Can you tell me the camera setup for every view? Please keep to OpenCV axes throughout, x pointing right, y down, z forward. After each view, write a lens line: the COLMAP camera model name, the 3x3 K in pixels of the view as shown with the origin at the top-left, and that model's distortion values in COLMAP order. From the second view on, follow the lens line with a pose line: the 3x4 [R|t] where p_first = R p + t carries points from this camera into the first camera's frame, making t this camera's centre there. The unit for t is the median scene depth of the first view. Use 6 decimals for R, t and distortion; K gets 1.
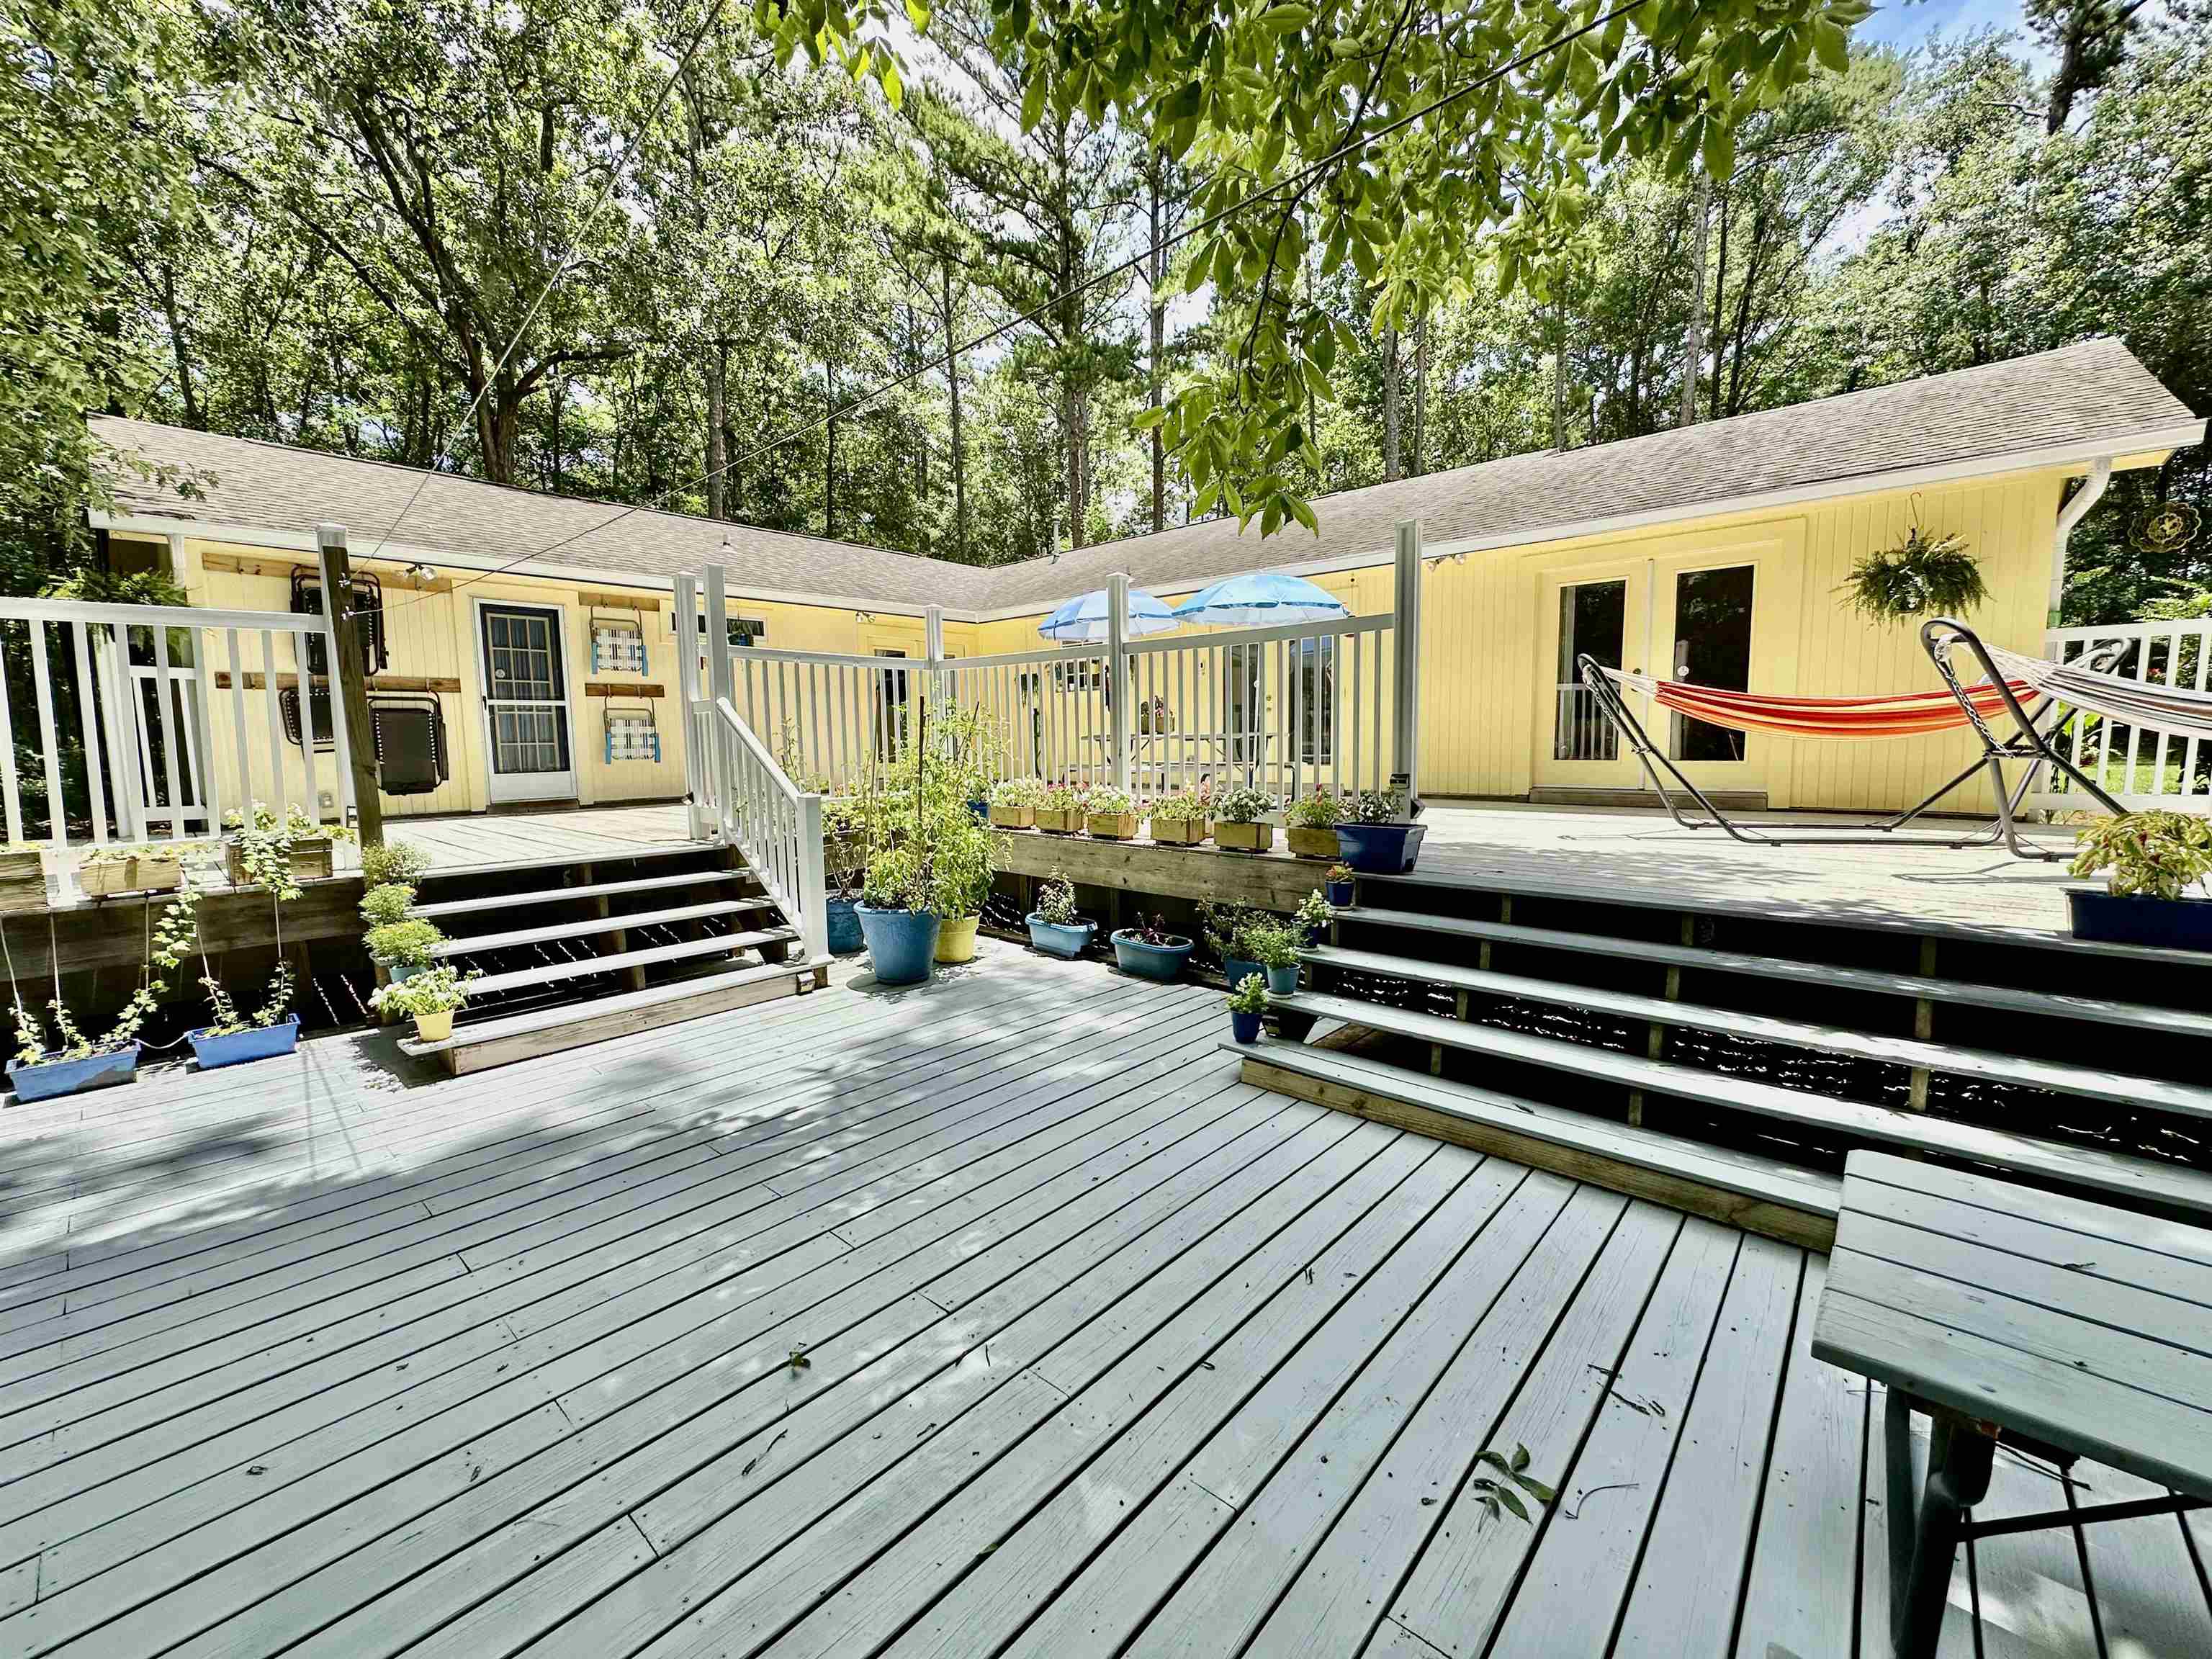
lens RADIAL K [[882.9, 0, 1107.1], [0, 882.9, 827.6], [0, 0, 1]] dist [-0.007055, 0.001542]
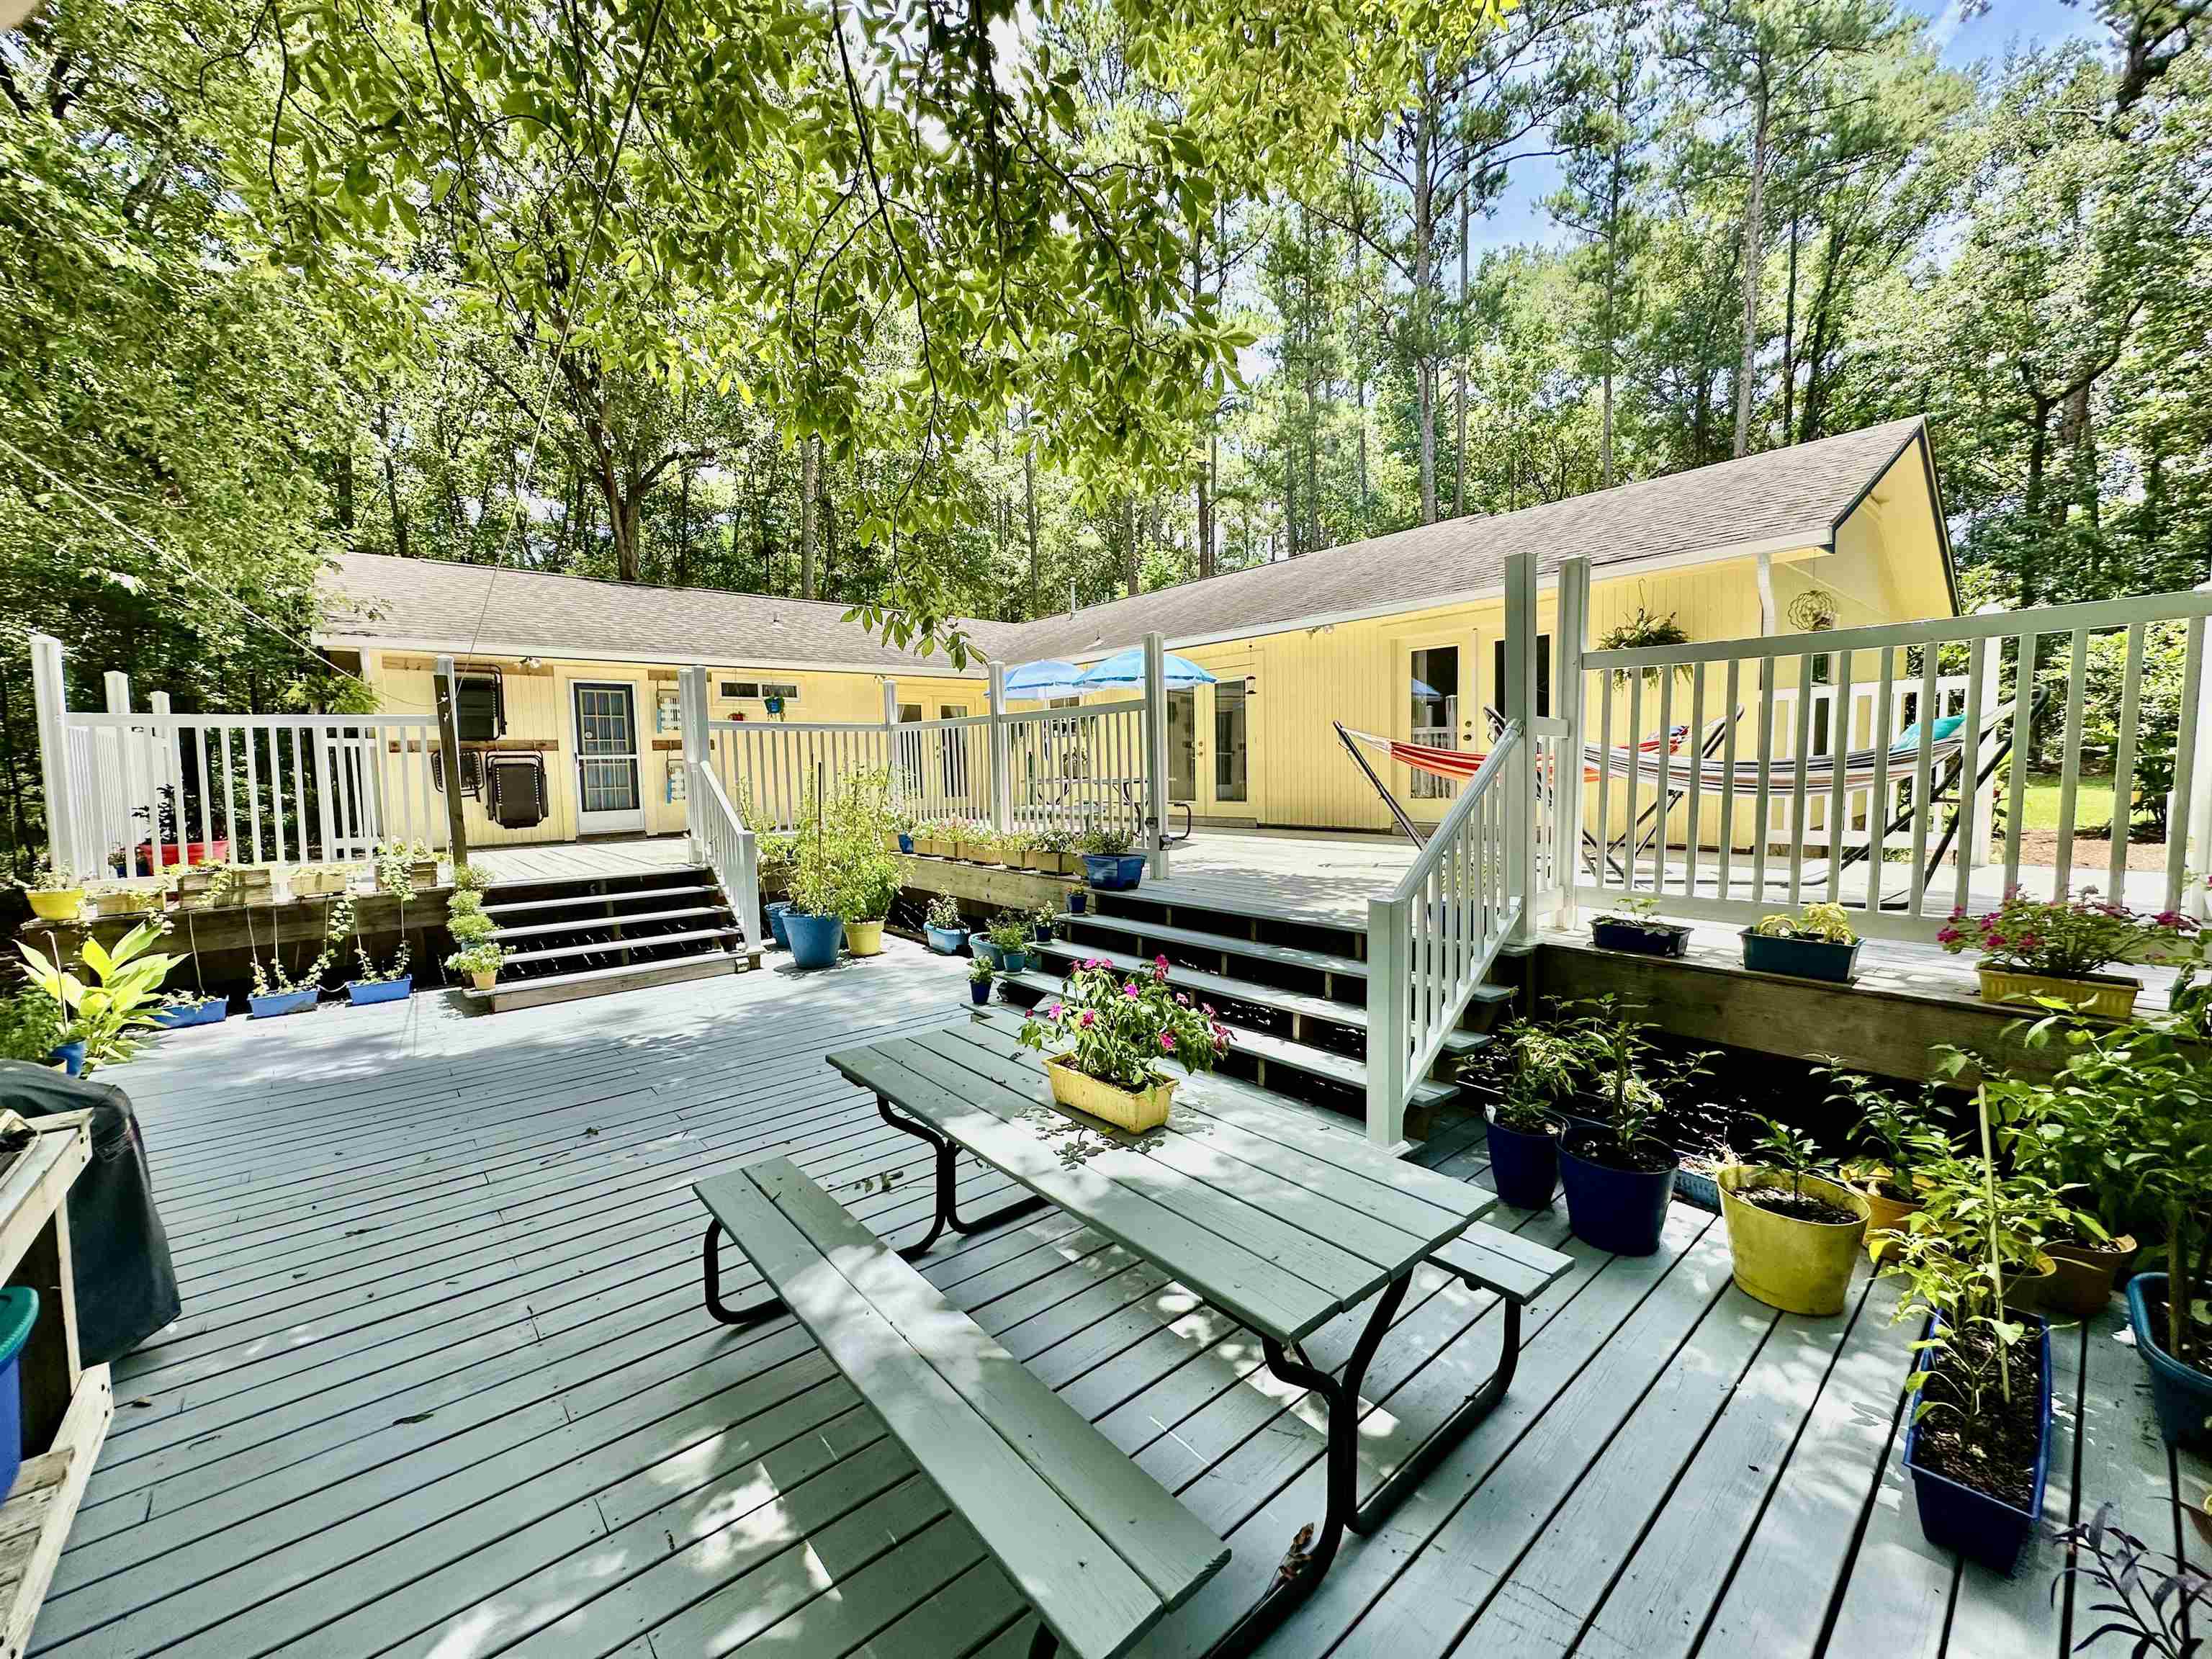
lens RADIAL K [[882.9, 0, 1111.8], [0, 882.9, 828.9], [0, 0, 1]] dist [-0.007055, 0.001542]
pose [[0.991665, 0.000025, -0.128841, 0.423025], [-0.003597, 0.999616, -0.027490, -0.005496], [0.128791, 0.027724, 0.991284, -0.325110]]
